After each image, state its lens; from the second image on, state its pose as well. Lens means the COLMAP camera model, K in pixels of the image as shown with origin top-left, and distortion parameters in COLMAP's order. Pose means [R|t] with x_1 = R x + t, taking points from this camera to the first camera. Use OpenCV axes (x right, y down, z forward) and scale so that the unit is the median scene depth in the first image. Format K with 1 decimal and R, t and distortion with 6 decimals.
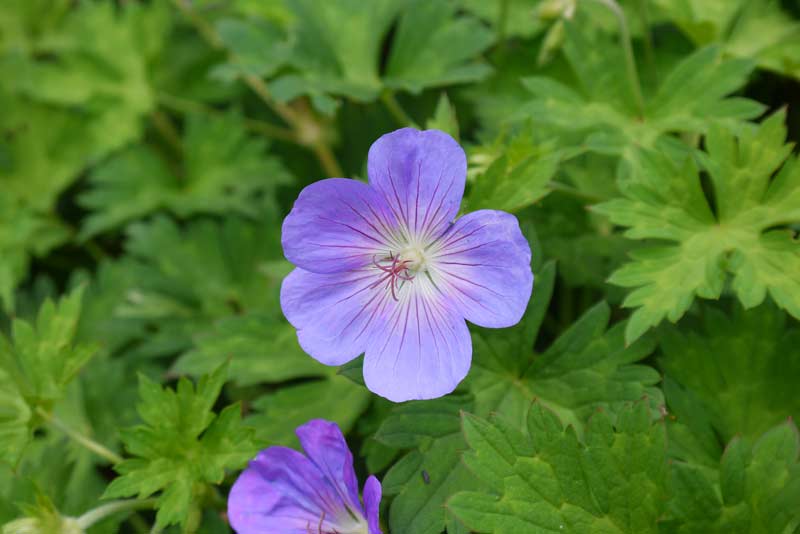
lens RADIAL K [[1421.0, 0, 400.0], [0, 1421.0, 267.0], [0, 0, 1]] dist [0.054841, 0.221356]
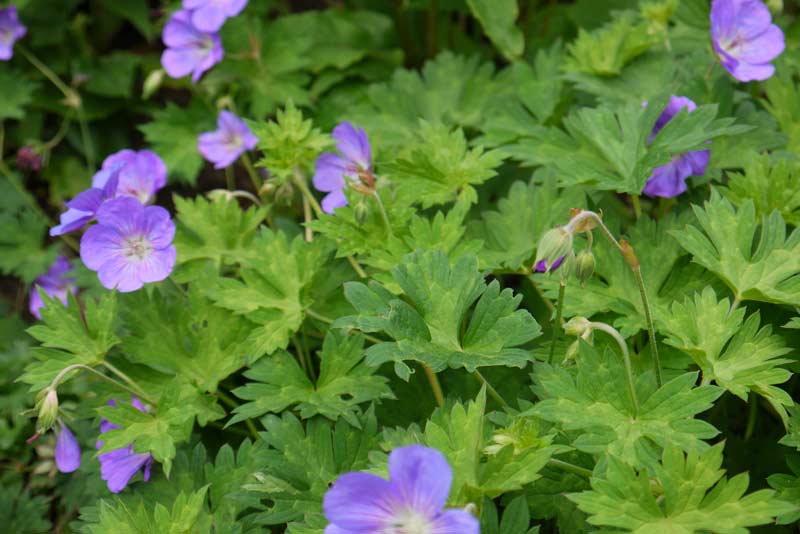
lens RADIAL K [[1421.0, 0, 400.0], [0, 1421.0, 267.0], [0, 0, 1]] dist [0.054841, 0.221356]
pose [[0.976411, 0.127569, -0.174205, 0.183687], [-0.130780, 0.991386, -0.007031, -0.222248], [0.171807, 0.029648, 0.984684, -0.366795]]
